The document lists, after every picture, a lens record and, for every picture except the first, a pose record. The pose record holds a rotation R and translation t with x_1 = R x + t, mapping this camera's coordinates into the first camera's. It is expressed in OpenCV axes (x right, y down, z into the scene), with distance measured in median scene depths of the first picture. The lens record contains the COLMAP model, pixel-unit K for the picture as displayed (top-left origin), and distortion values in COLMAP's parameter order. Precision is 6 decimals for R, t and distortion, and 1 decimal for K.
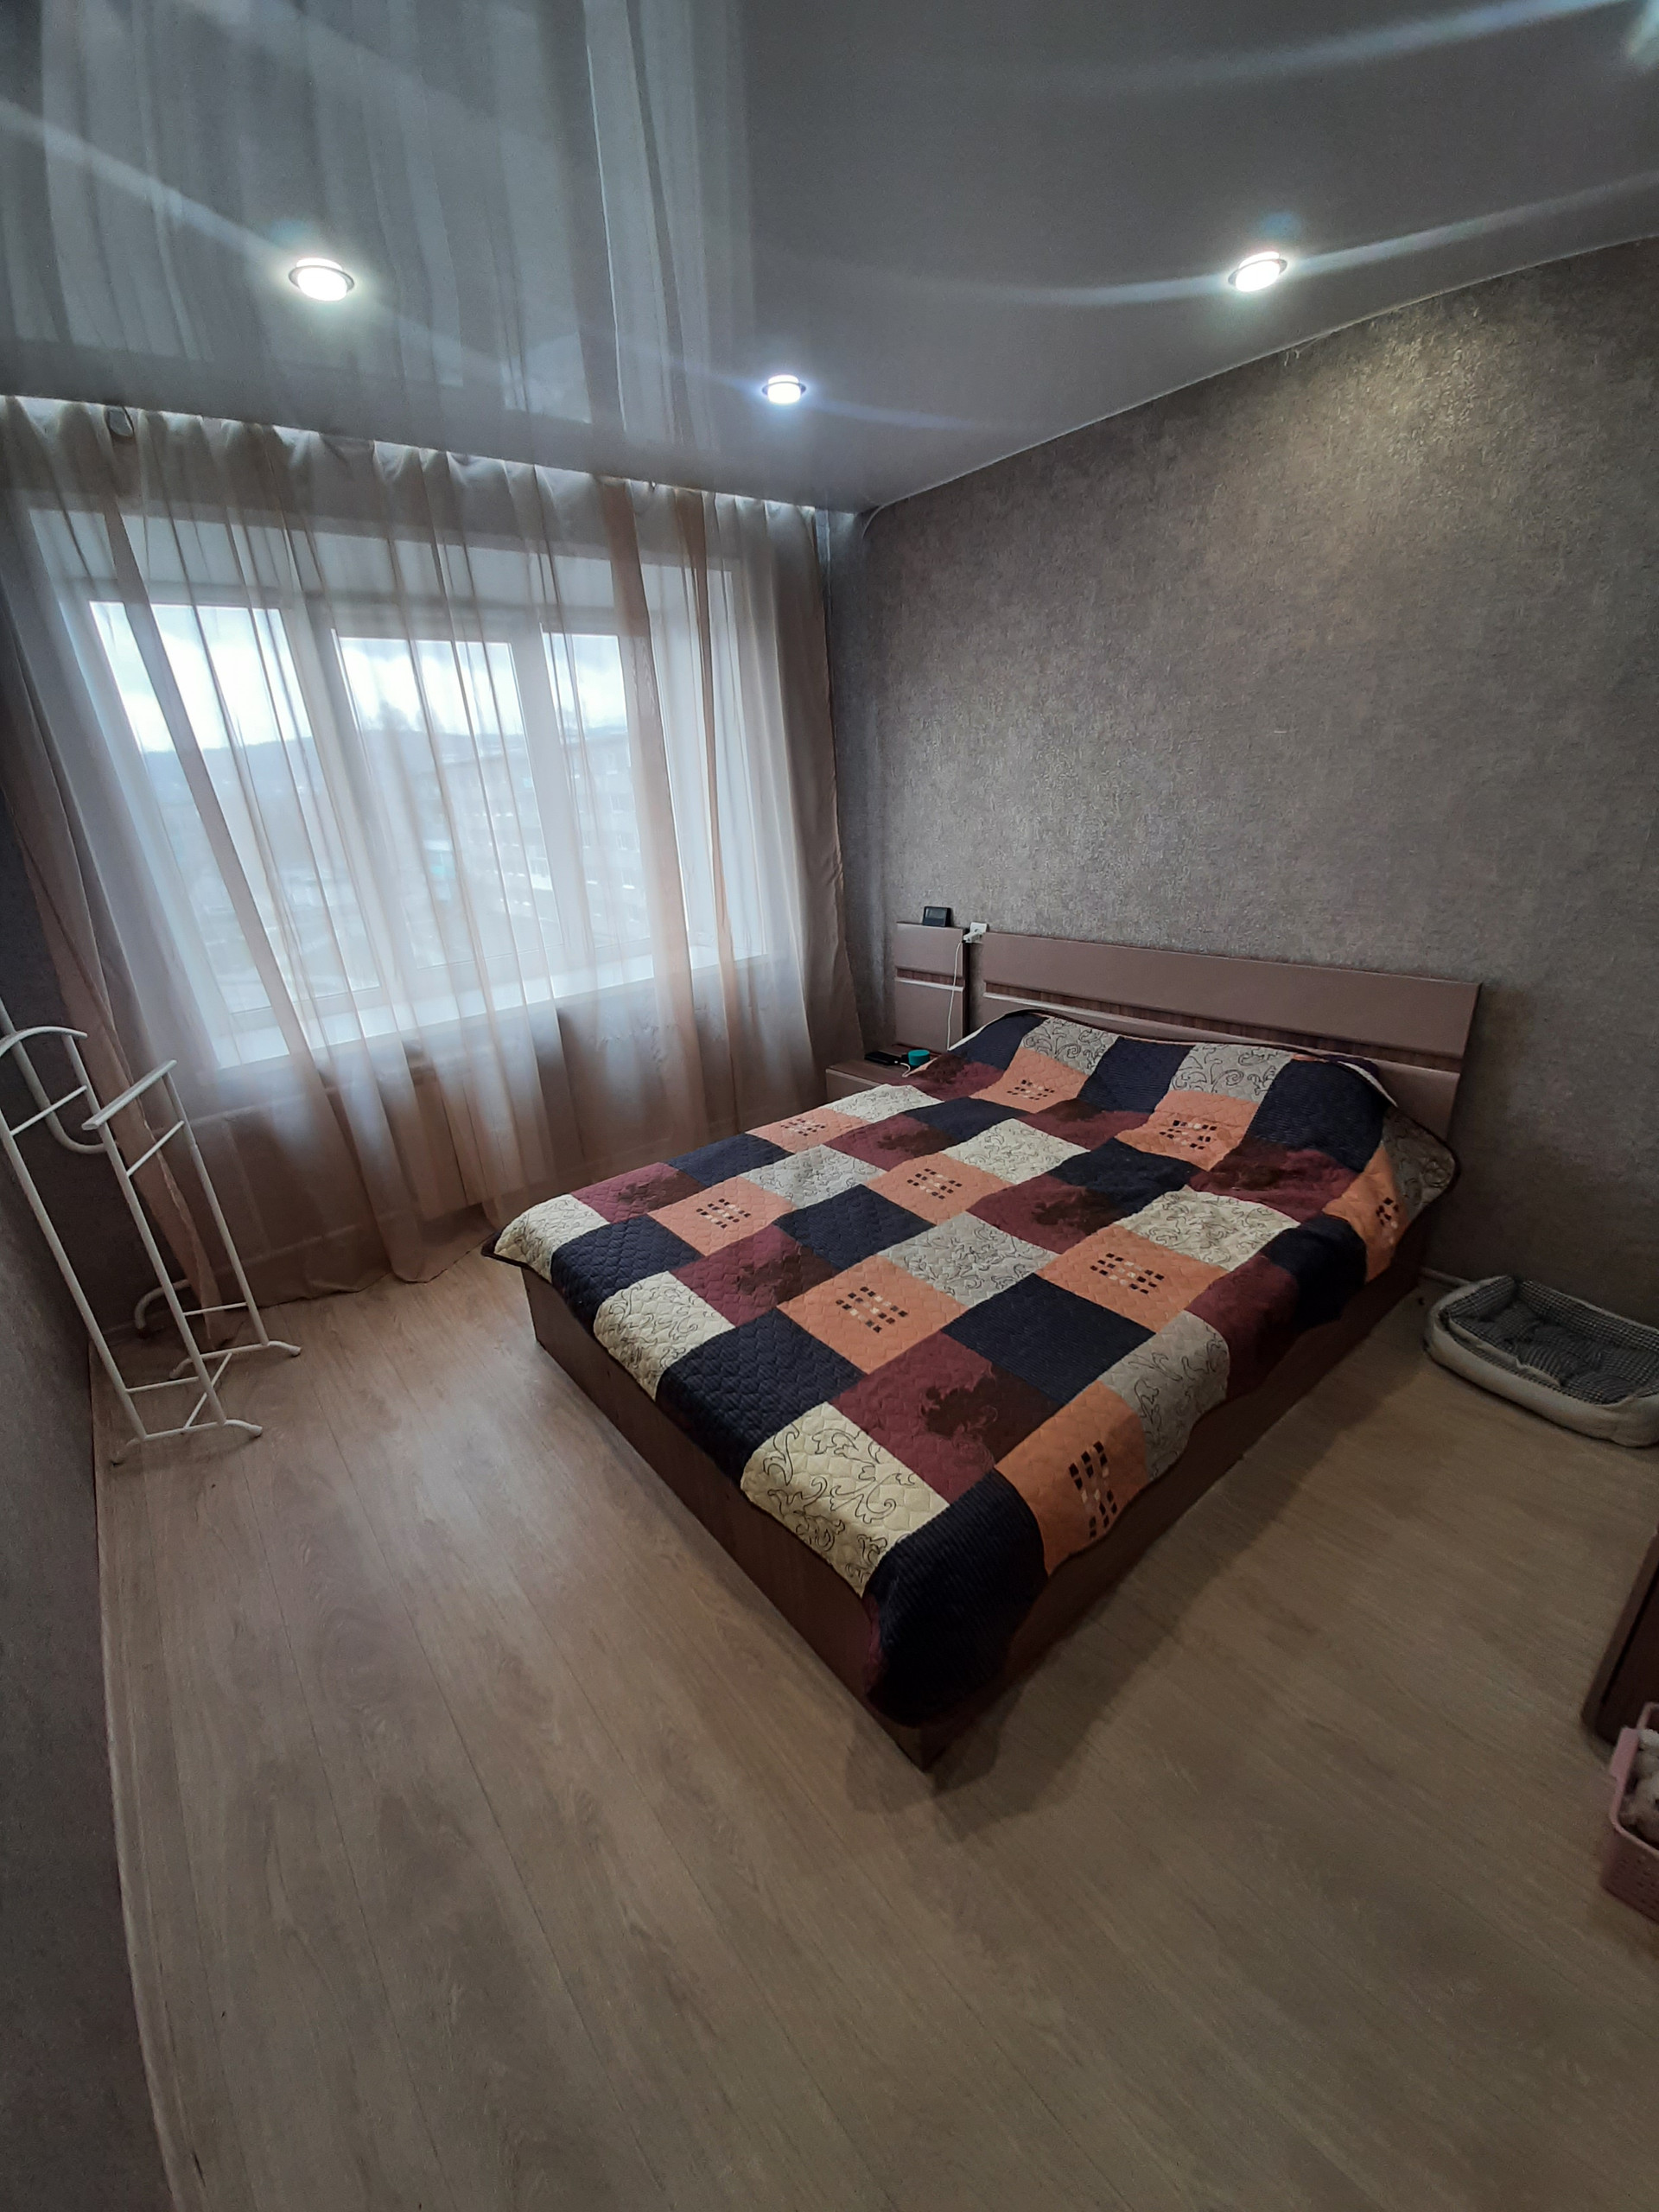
lens RADIAL K [[882.3, 0, 829.1], [0, 882.3, 1139.6], [0, 0, 1]] dist [0.007873, -0.007481]
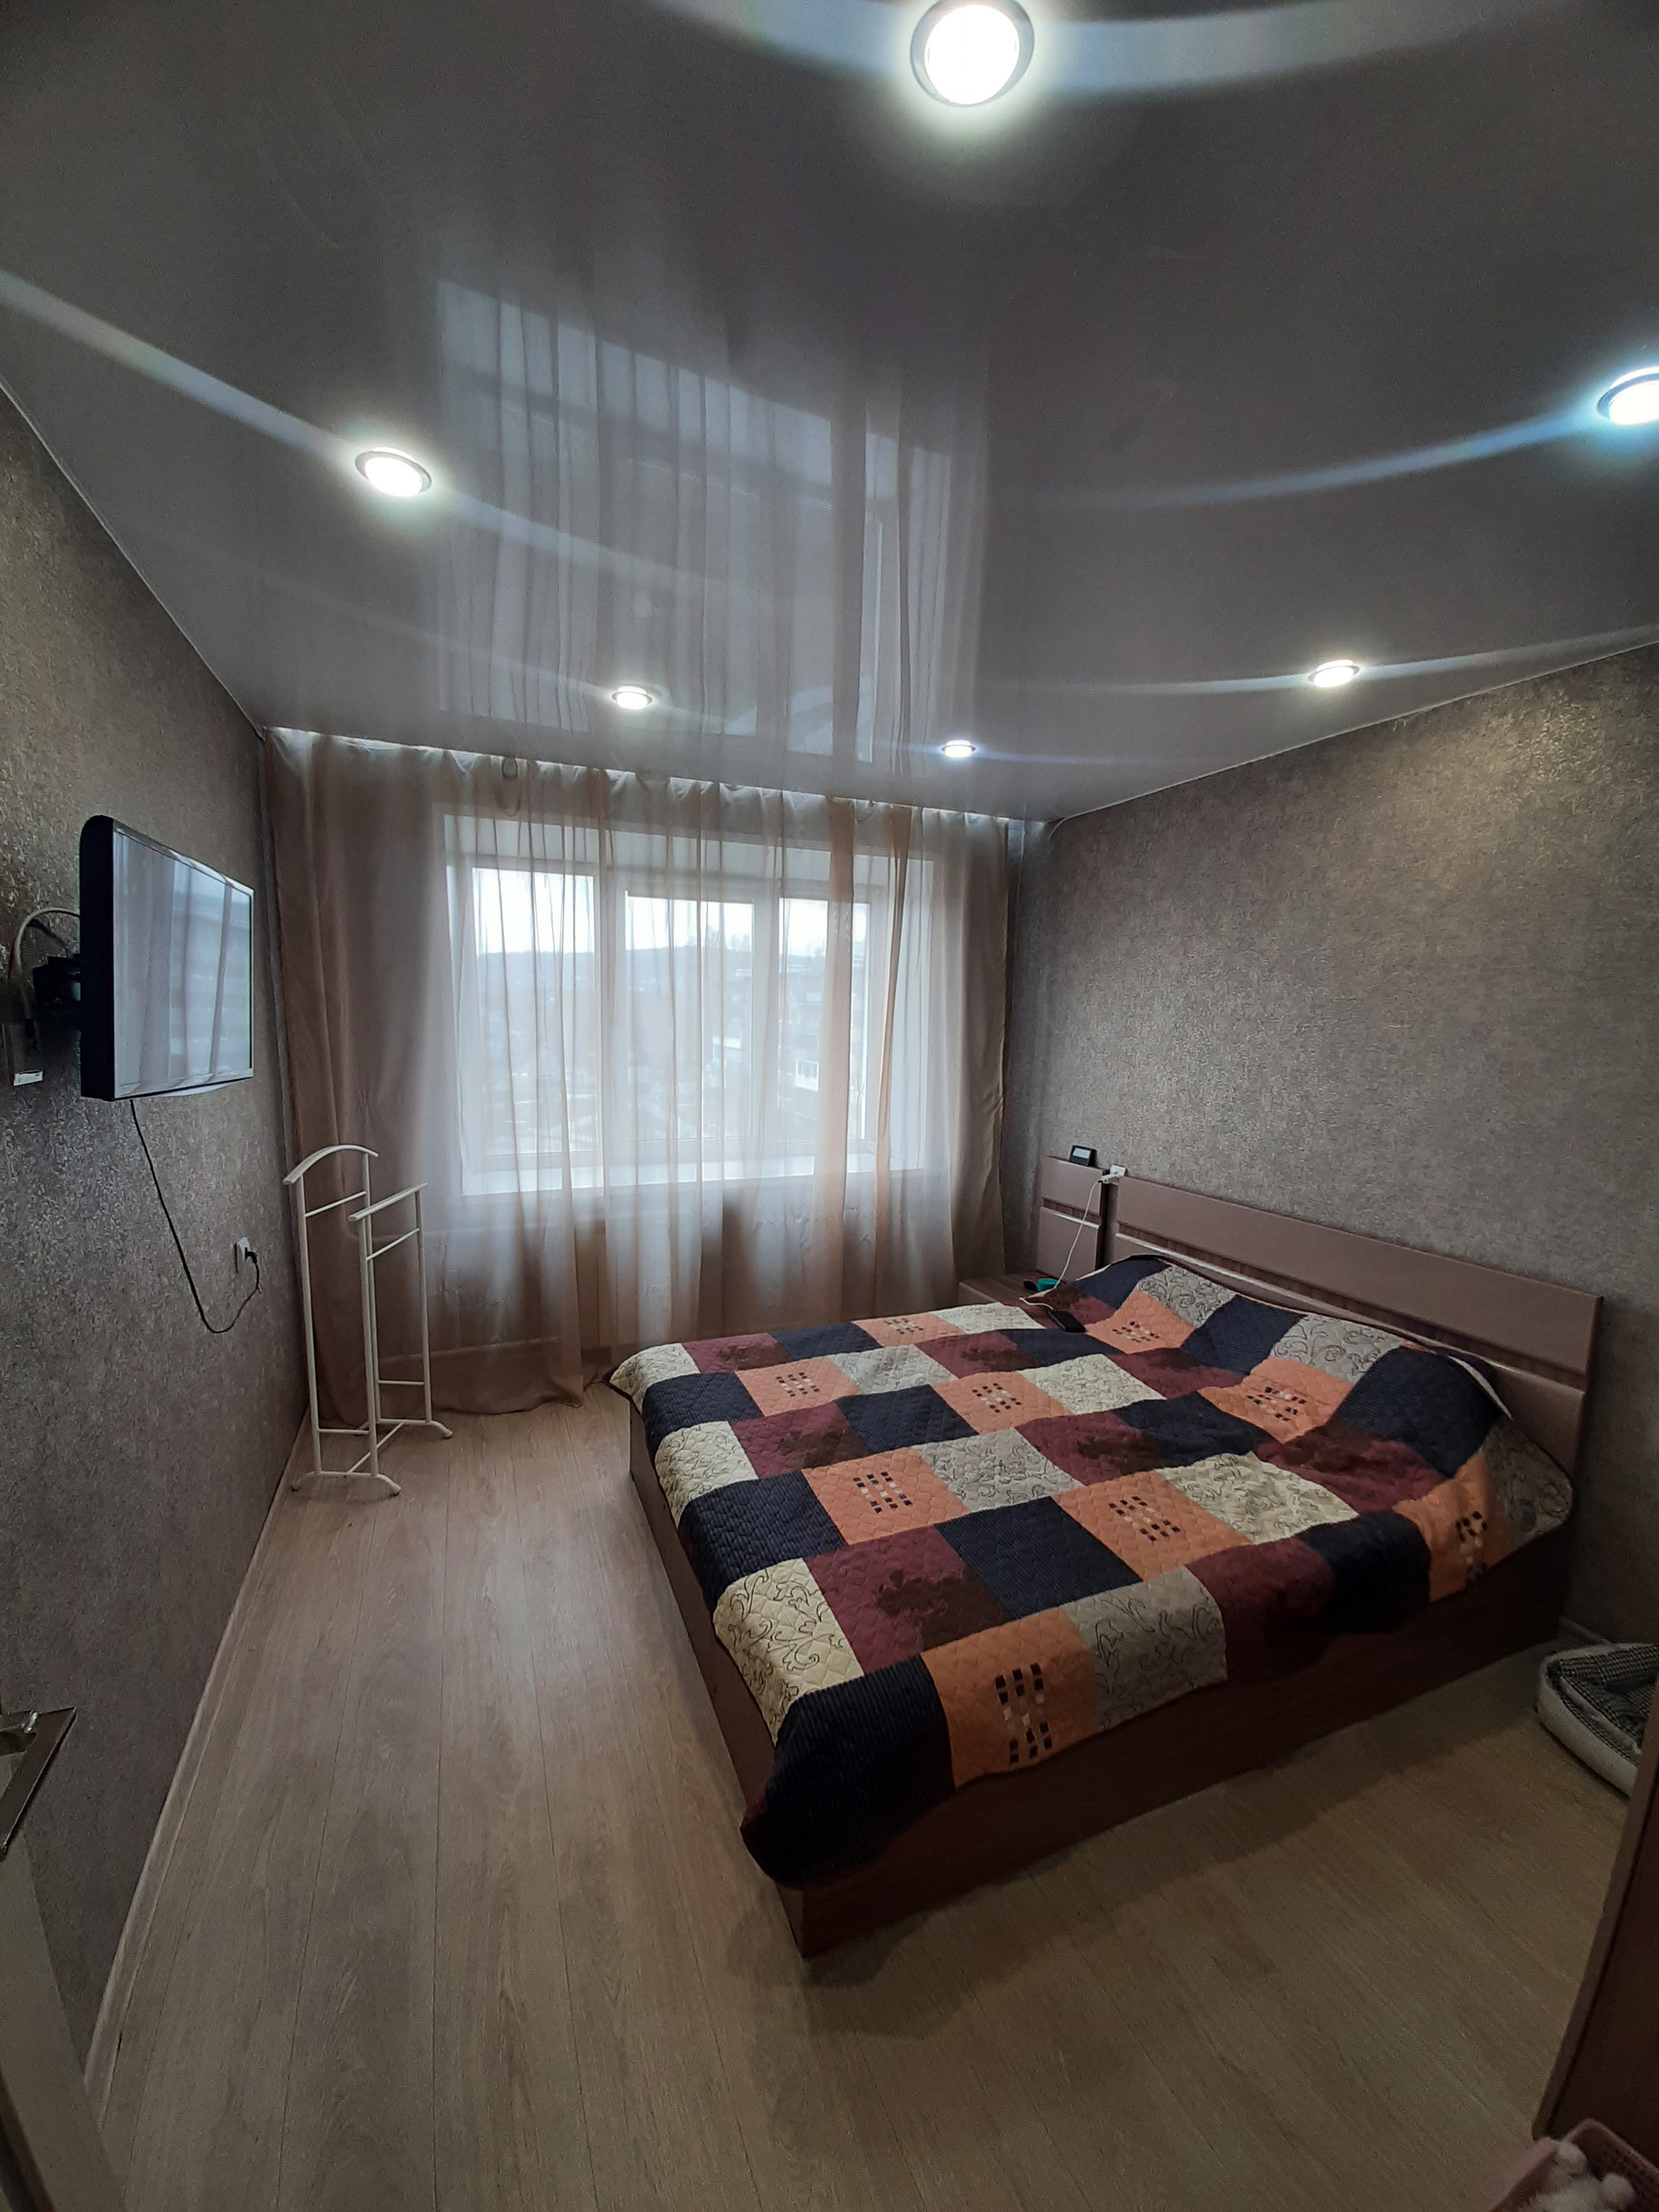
lens RADIAL K [[865.6, 0, 812.3], [0, 865.6, 1131.6], [0, 0, 1]] dist [0.011221, -0.010036]
pose [[0.953220, 0.123196, -0.276035, 0.158743], [-0.186641, 0.958192, -0.216870, 0.011059], [0.237777, 0.258244, 0.936361, -0.100507]]
